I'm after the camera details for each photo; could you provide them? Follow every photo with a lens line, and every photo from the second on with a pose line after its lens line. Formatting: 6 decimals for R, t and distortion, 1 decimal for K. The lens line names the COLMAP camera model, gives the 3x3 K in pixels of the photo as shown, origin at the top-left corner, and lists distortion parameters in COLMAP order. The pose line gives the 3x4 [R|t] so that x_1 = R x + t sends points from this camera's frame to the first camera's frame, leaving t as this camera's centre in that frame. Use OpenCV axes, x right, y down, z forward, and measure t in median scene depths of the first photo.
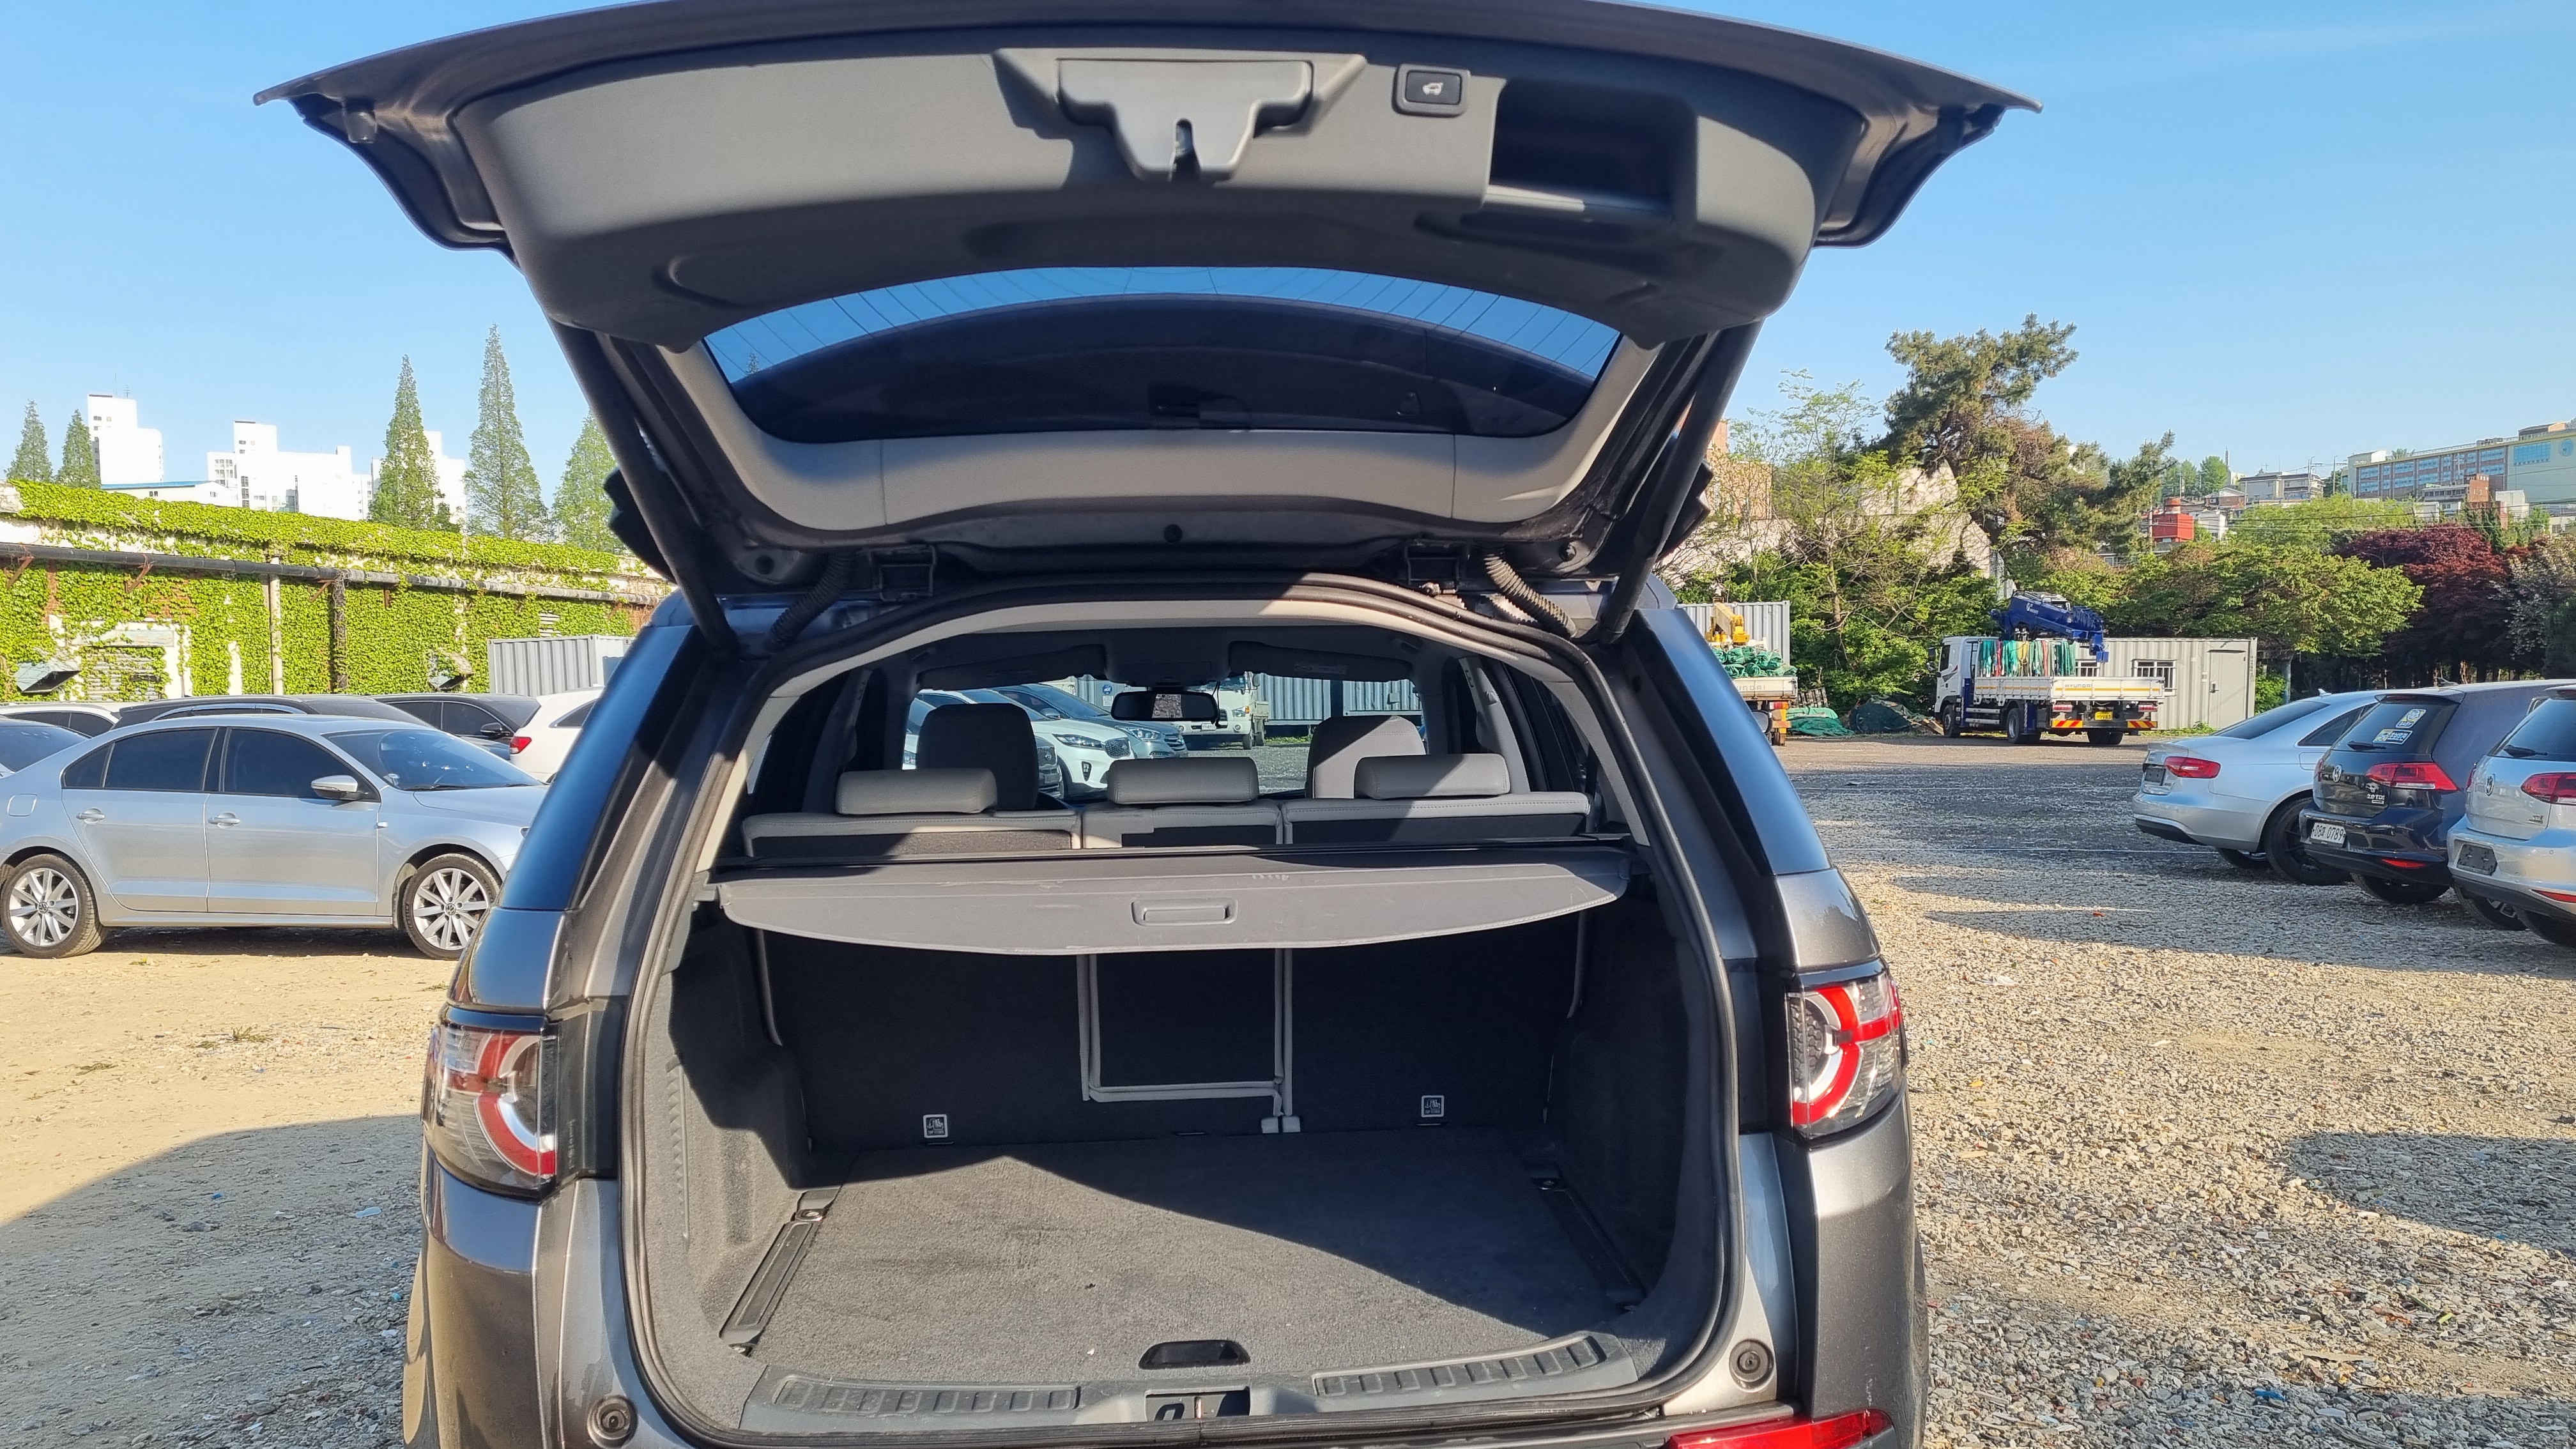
lens RADIAL K [[1944.5, 0, 1312.8], [0, 1944.5, 763.9], [0, 0, 1]] dist [0.077048, -0.058876]
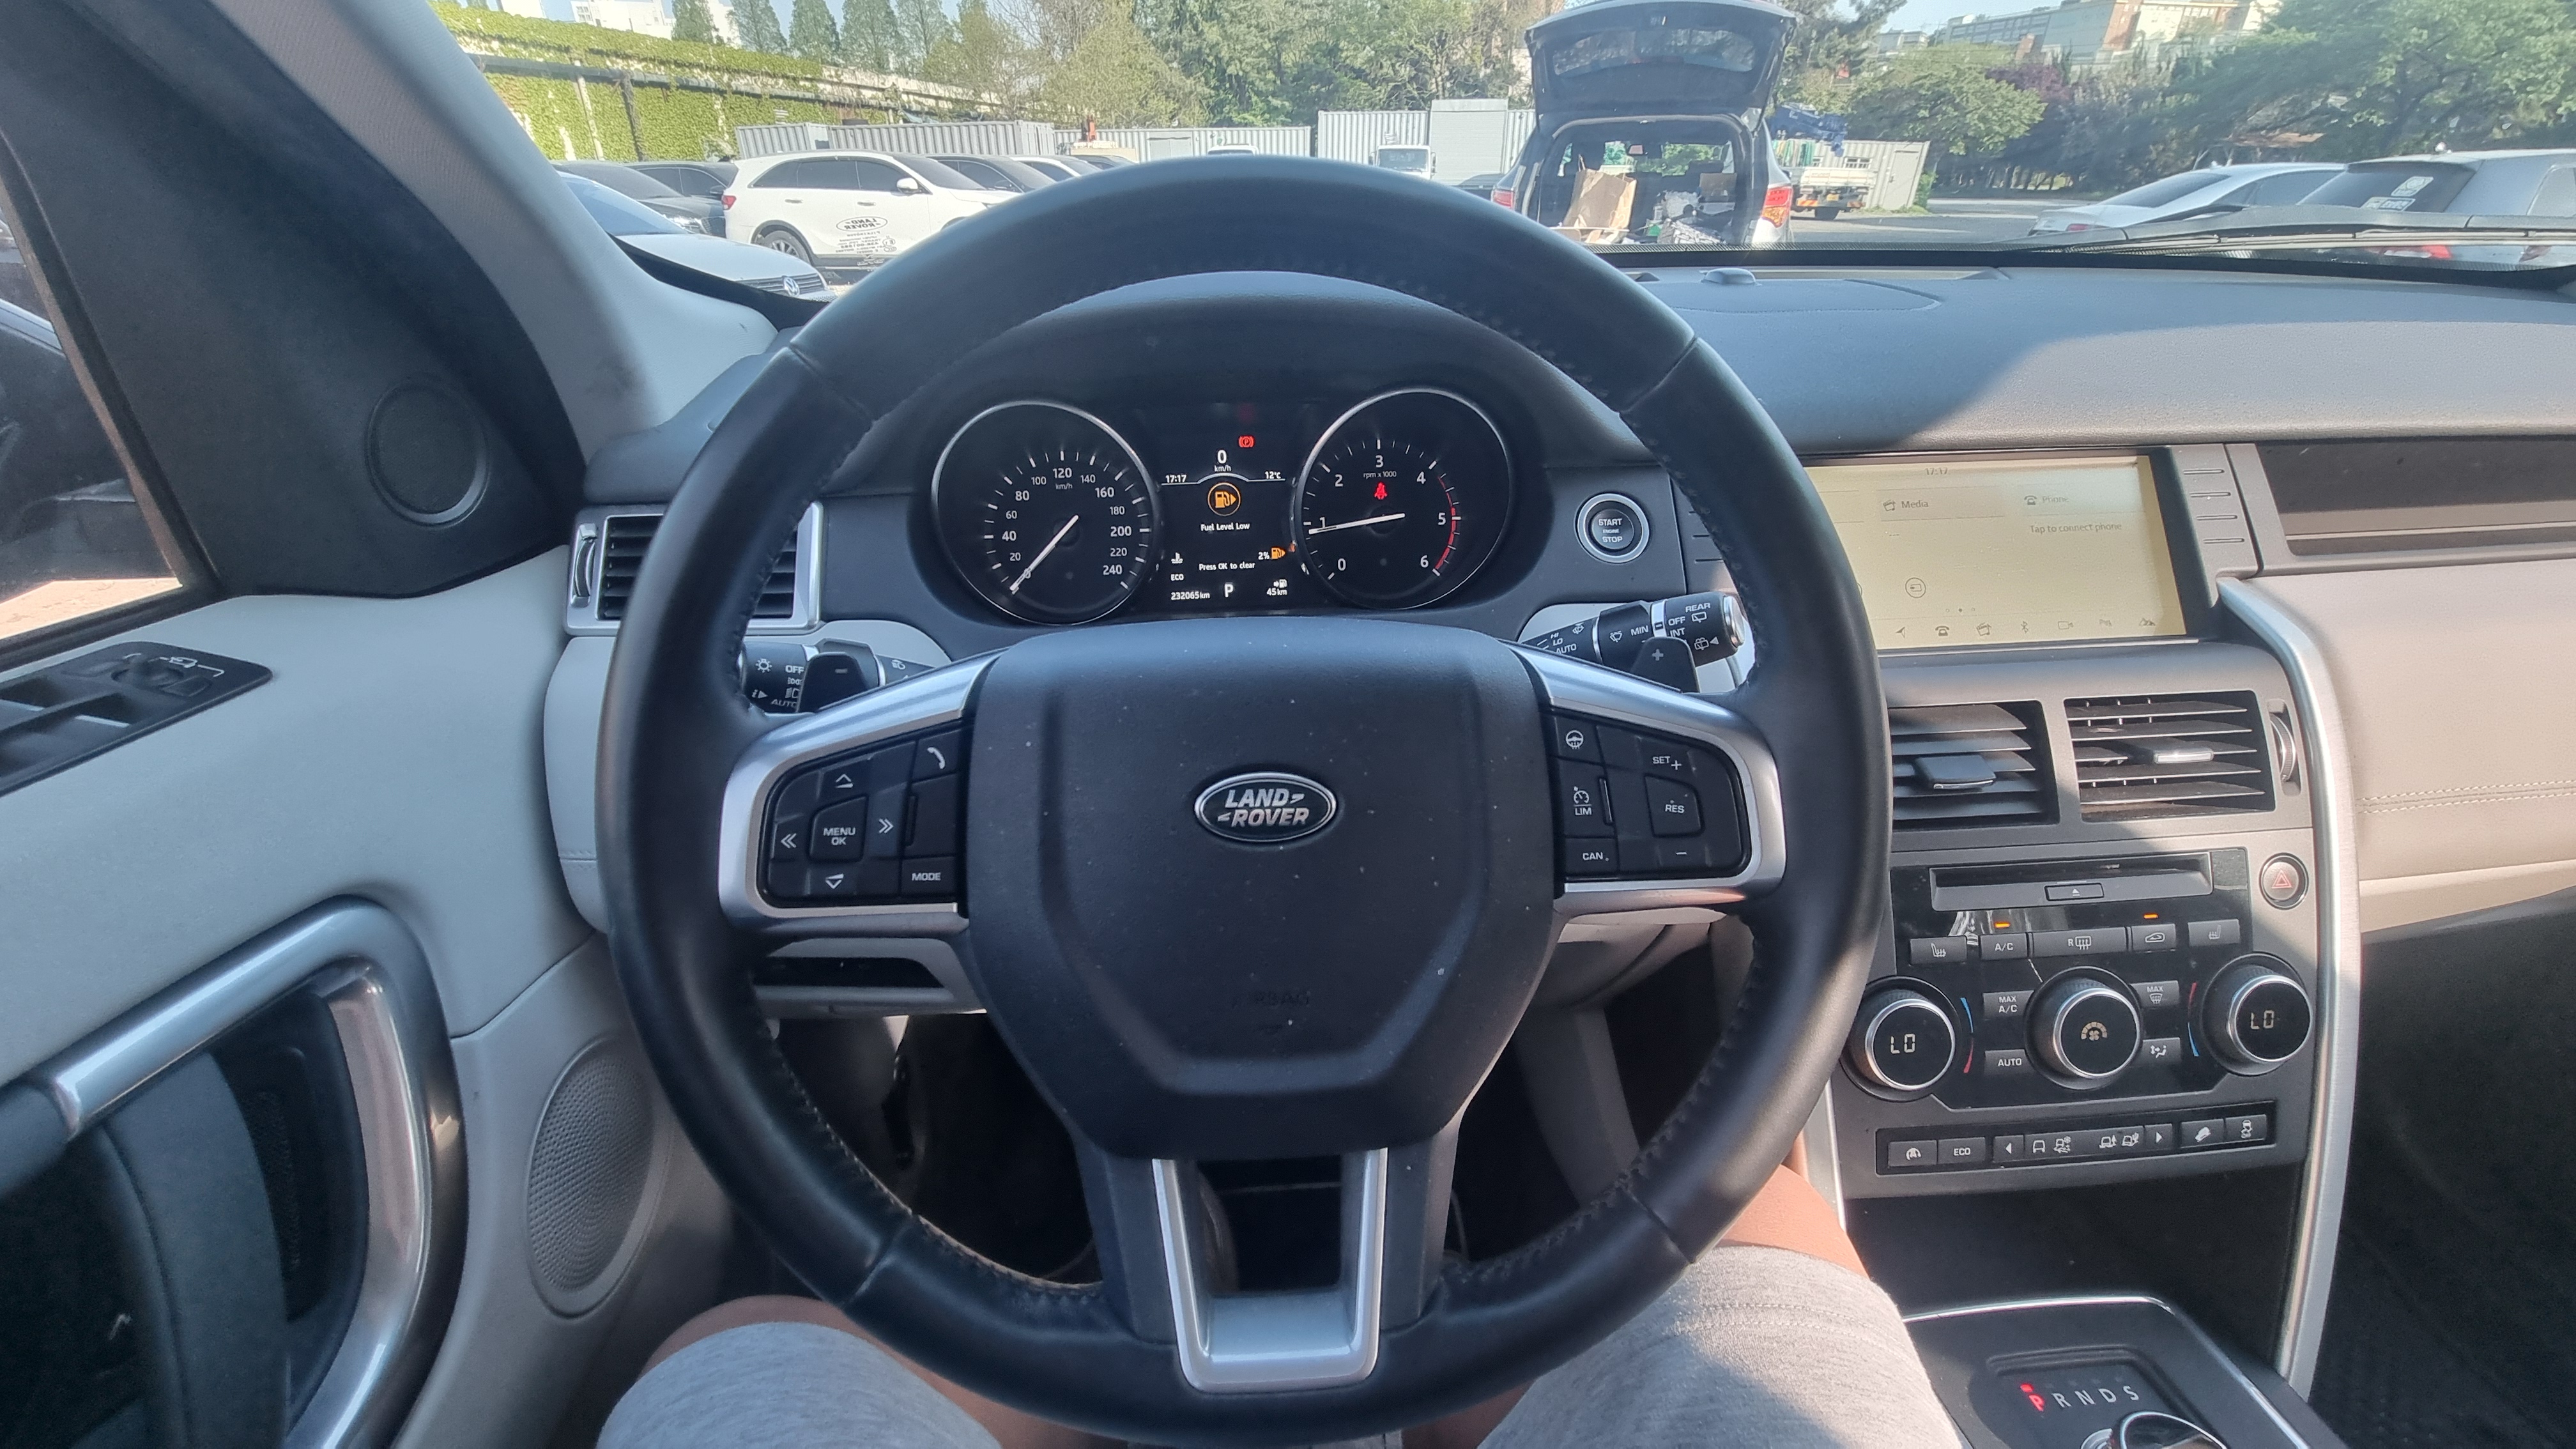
lens RADIAL K [[1055.2, 0, 1272.5], [0, 1055.2, 712.5], [0, 0, 1]] dist [-0.004463, 0.000369]
pose [[0.999948, 0.010168, -0.000250, -0.023041], [-0.009138, 0.908857, 0.417007, 0.002362], [0.004467, -0.416983, 0.908903, 0.139386]]
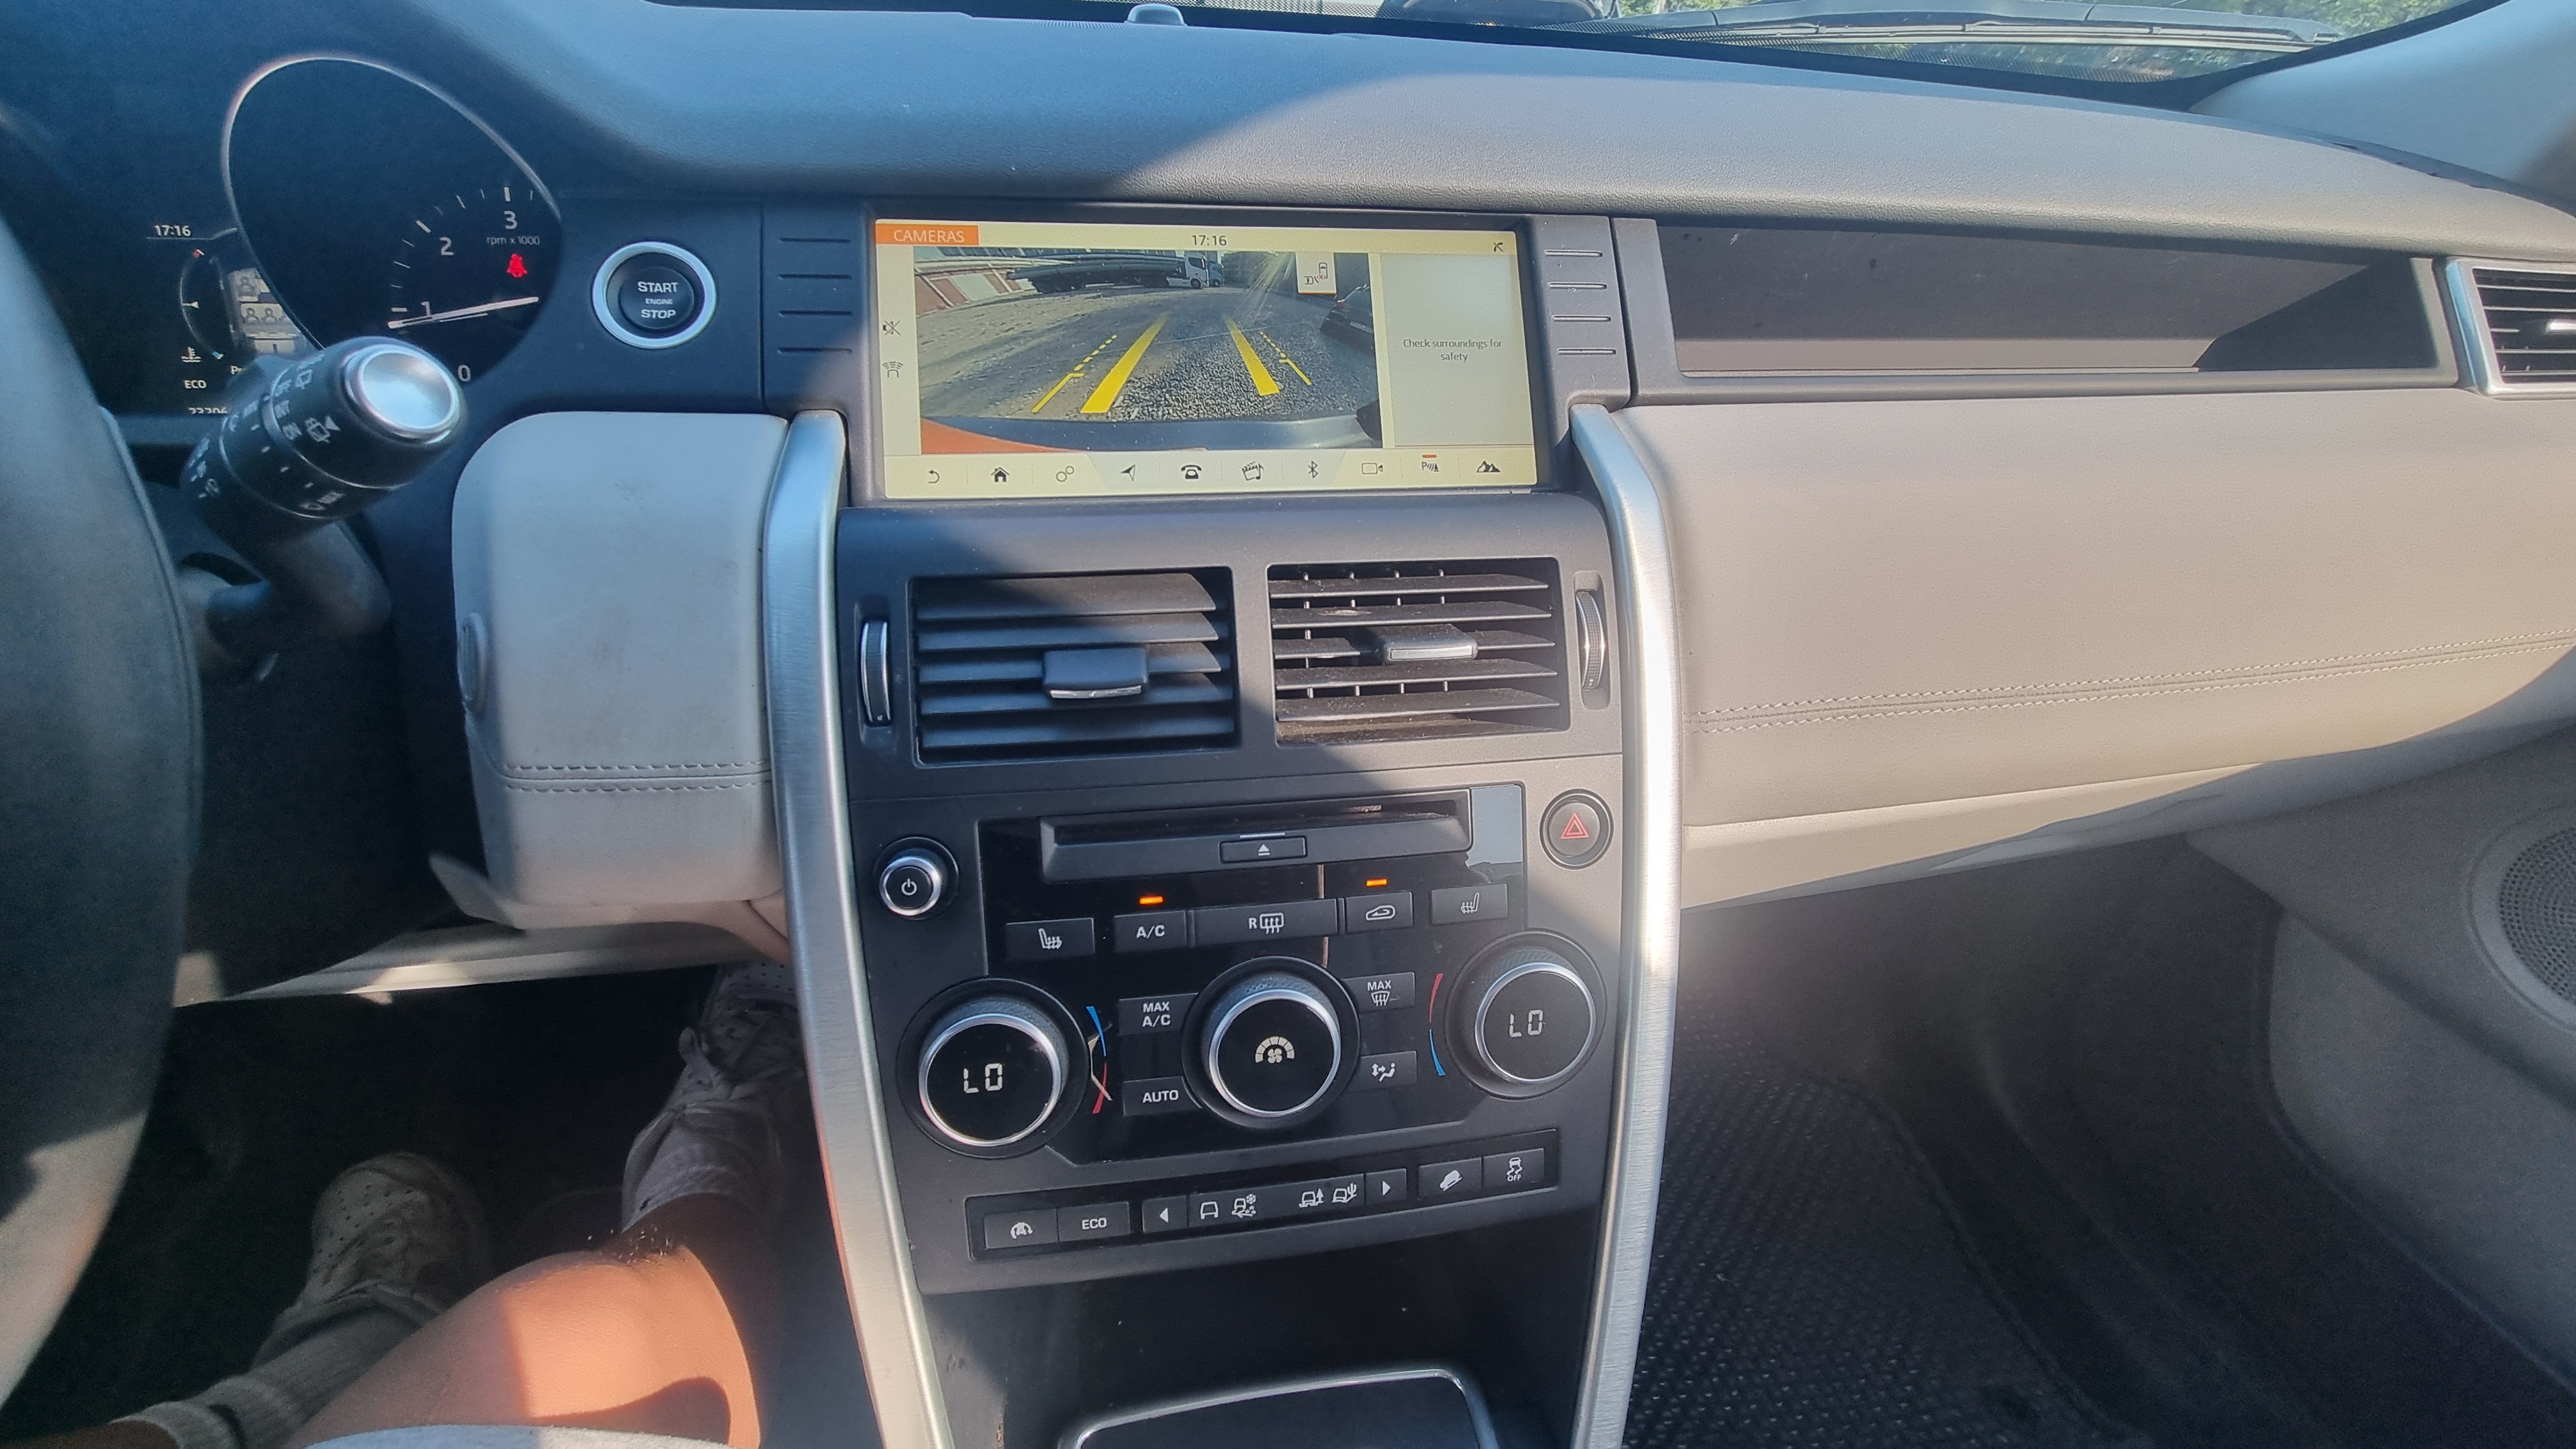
lens RADIAL K [[1055.2, 0, 1286.4], [0, 1055.2, 716.0], [0, 0, 1]] dist [-0.004463, 0.000369]
pose [[0.994516, 0.008335, 0.104255, -0.012083], [-0.058670, 0.869668, 0.490139, 0.004765], [-0.086582, -0.493568, 0.865387, 0.143926]]
